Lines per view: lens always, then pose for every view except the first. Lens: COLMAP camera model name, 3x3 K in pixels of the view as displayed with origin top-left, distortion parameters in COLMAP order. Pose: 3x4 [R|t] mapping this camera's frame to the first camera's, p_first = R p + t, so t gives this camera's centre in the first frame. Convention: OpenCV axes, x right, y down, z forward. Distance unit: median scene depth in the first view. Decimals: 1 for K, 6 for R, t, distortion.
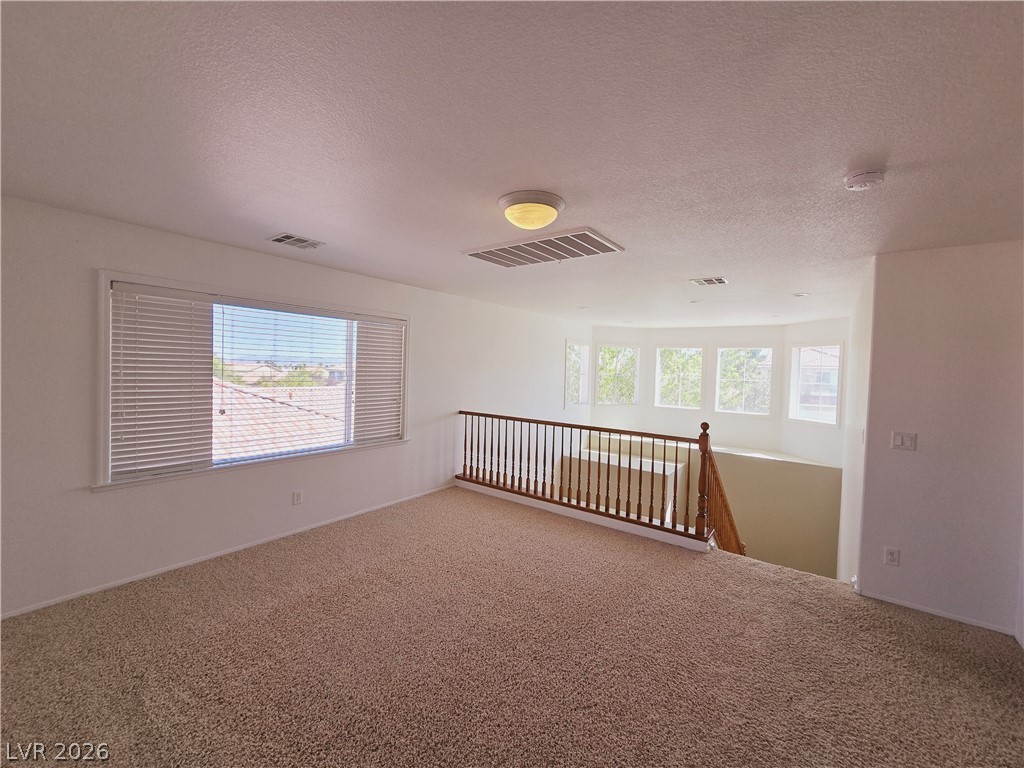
lens RADIAL K [[419.9, 0, 512.2], [0, 419.9, 381.6], [0, 0, 1]] dist [-0.001674, 0.000604]
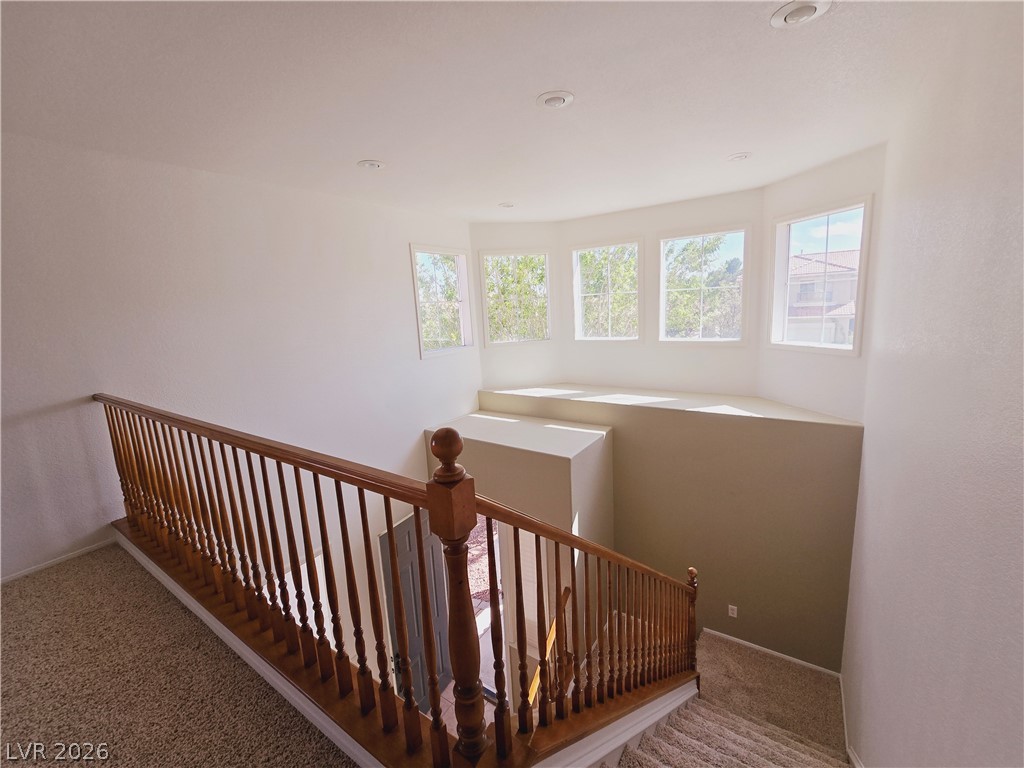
lens RADIAL K [[419.9, 0, 510.3], [0, 419.9, 377.7], [0, 0, 1]] dist [-0.001674, 0.000604]
pose [[0.995940, -0.087405, 0.021526, 0.271026], [0.083574, 0.986672, 0.139617, 0.018929], [-0.033442, -0.137251, 0.989972, 0.412717]]
